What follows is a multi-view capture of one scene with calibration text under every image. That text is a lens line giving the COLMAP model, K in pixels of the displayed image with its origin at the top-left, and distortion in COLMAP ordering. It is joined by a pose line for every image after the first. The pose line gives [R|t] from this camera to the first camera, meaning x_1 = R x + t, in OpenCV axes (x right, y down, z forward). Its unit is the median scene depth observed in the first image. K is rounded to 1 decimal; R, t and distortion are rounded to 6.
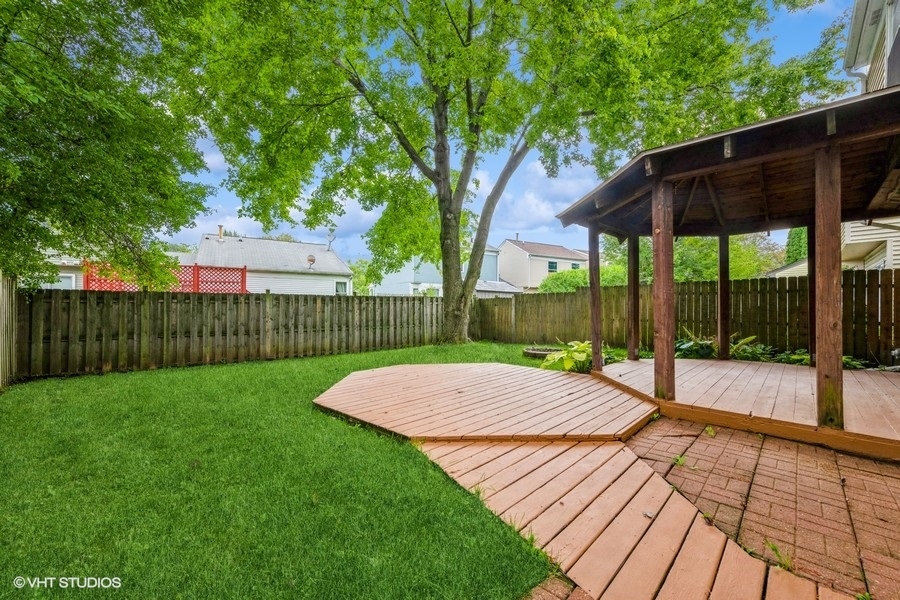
lens RADIAL K [[363.2, 0, 449.5], [0, 363.2, 302.8], [0, 0, 1]] dist [0.002970, 0.000126]
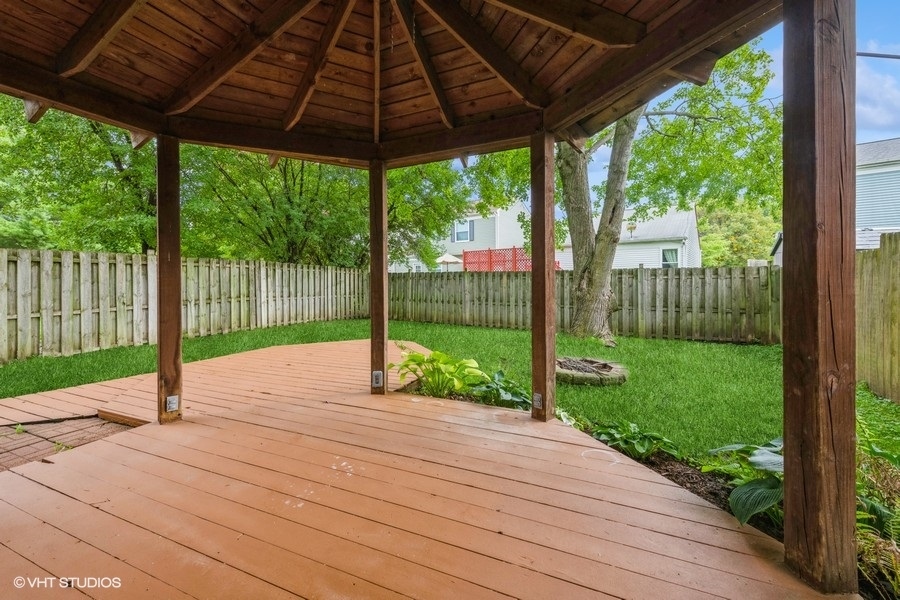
lens RADIAL K [[363.2, 0, 448.6], [0, 363.2, 276.5], [0, 0, 1]] dist [0.002970, 0.000126]
pose [[0.355436, -0.003541, -0.934694, 0.567789], [0.016640, 0.999858, 0.002540, -0.011058], [0.934553, -0.016456, 0.355444, 0.468170]]
